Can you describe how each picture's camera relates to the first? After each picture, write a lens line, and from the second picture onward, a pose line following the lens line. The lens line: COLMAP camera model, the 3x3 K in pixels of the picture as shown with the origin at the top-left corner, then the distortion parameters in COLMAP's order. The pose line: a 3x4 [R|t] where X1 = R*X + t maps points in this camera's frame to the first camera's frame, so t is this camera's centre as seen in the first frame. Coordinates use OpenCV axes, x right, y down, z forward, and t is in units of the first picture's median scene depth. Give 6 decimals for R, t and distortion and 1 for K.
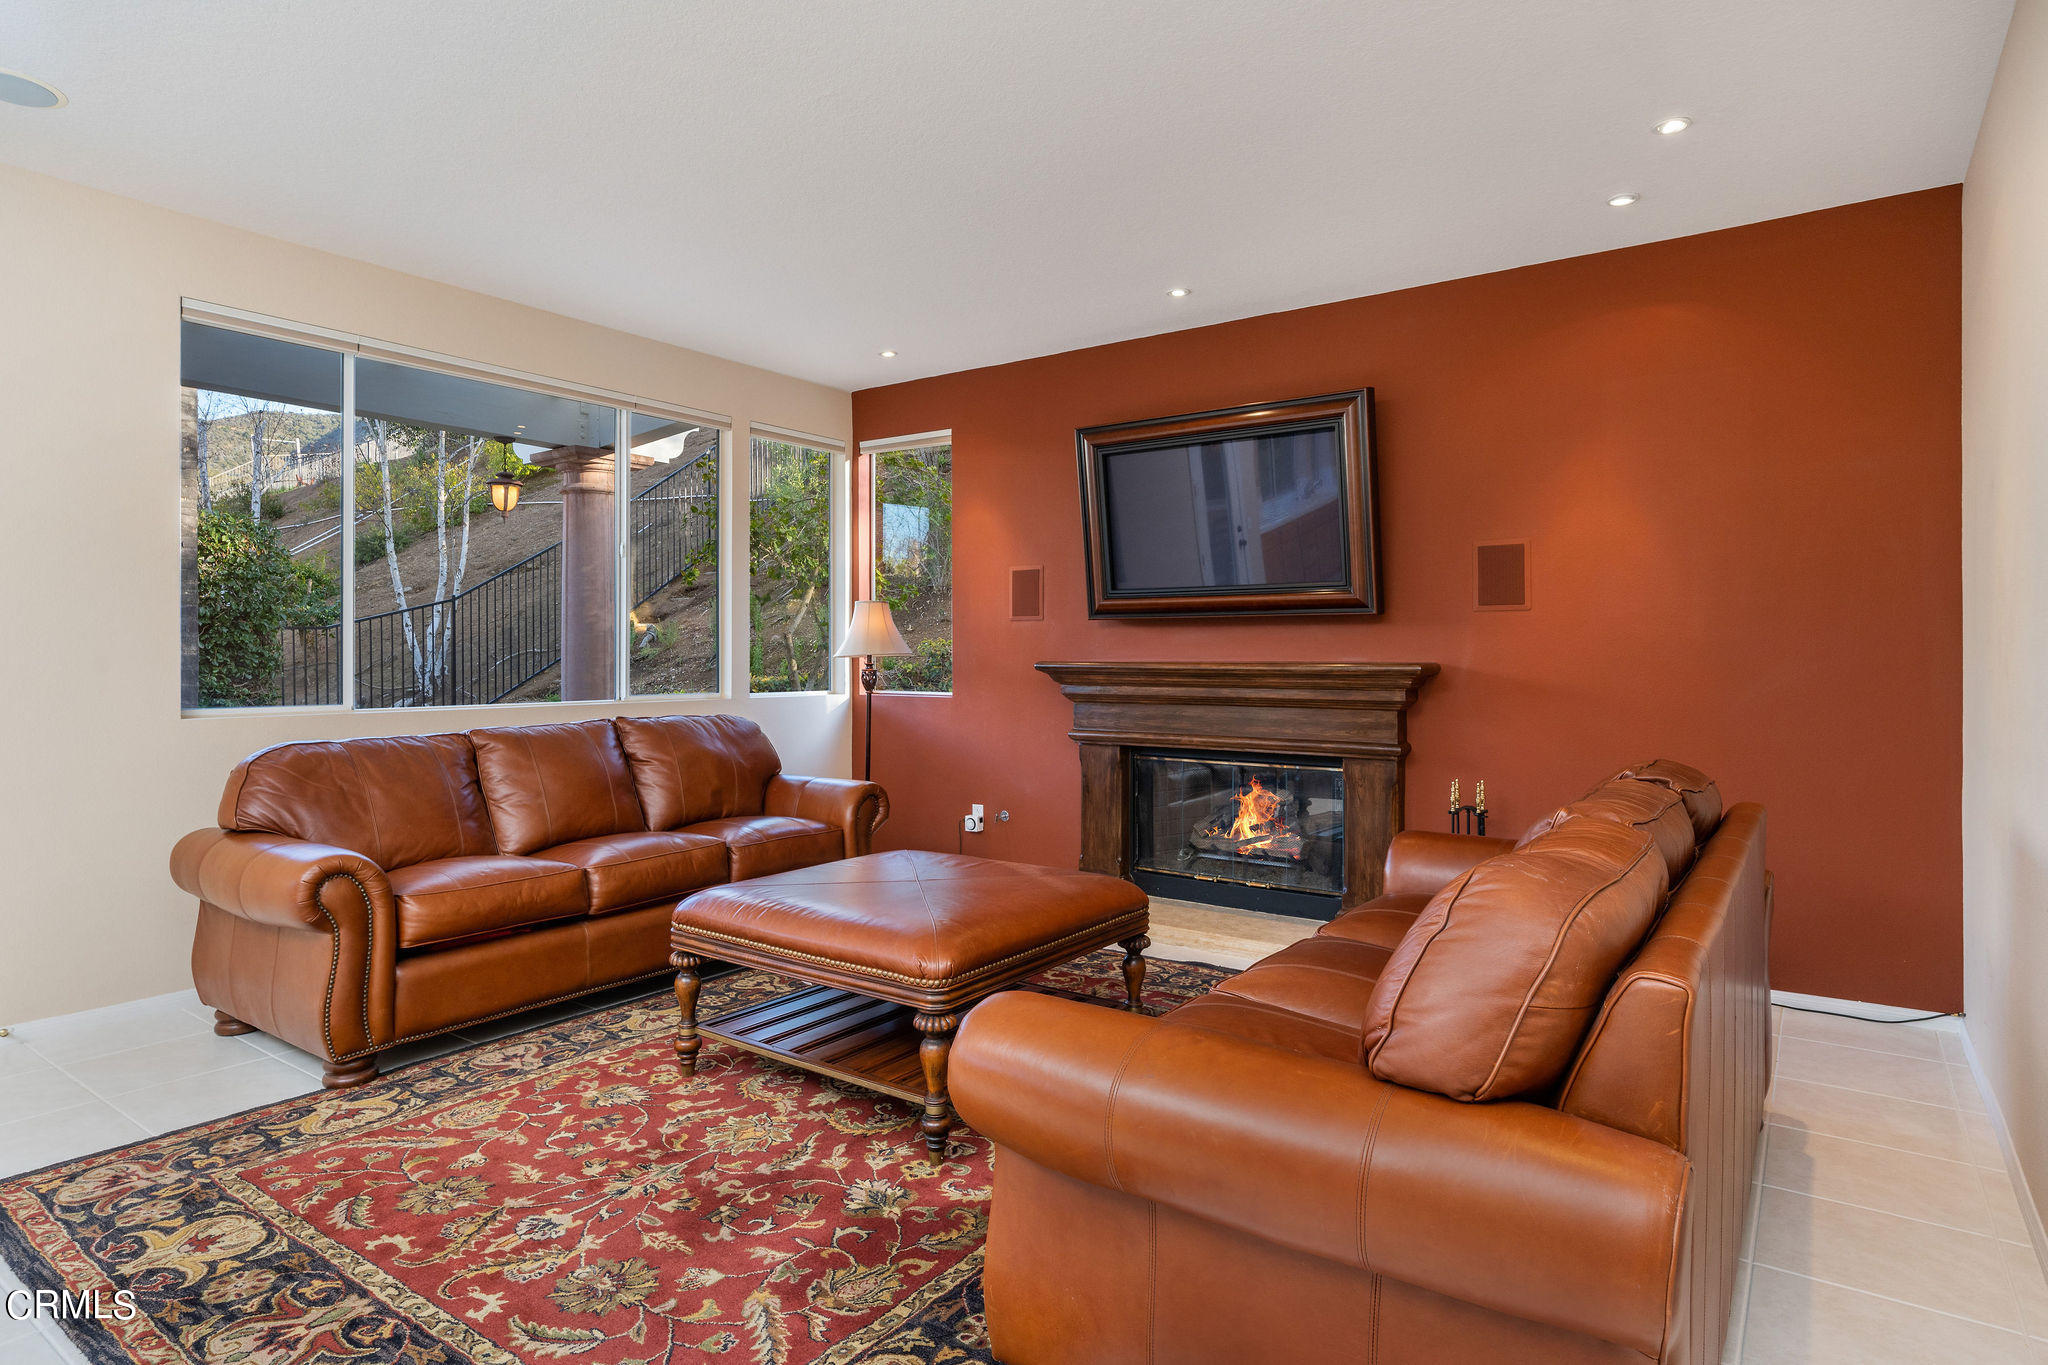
lens RADIAL K [[1097.7, 0, 1021.9], [0, 1097.7, 666.9], [0, 0, 1]] dist [-0.000542, 0.000260]
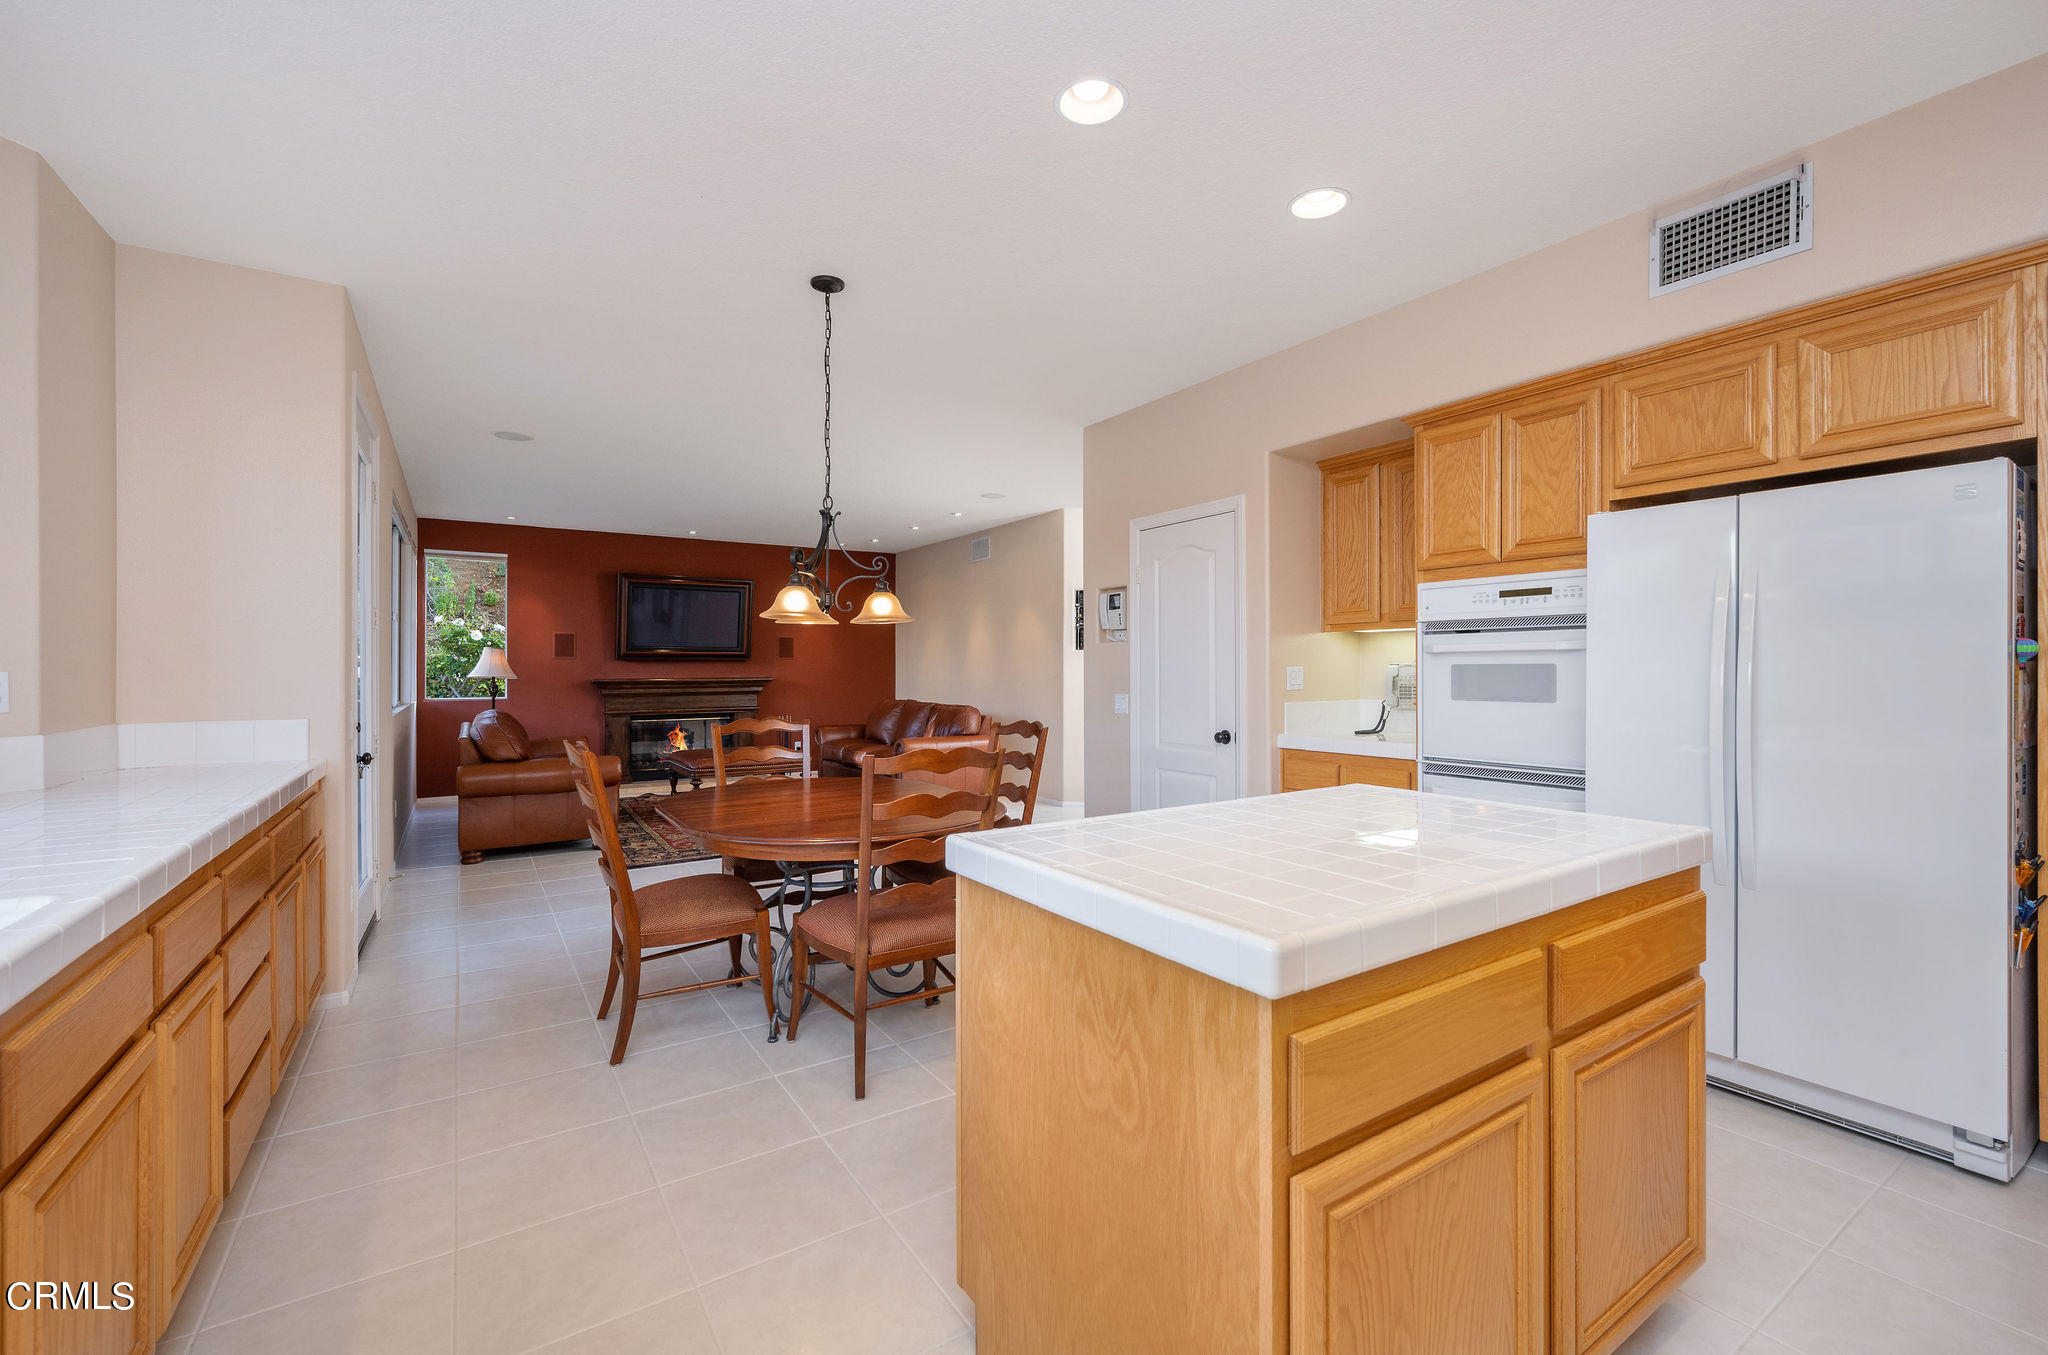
lens RADIAL K [[864.6, 0, 1029.3], [0, 864.6, 677.0], [0, 0, 1]] dist [-0.022554, -0.000396]
pose [[0.372520, -0.015471, 0.927895, -2.280242], [0.011066, 0.999864, 0.012228, -0.036760], [-0.927958, 0.005712, 0.372640, -0.749784]]
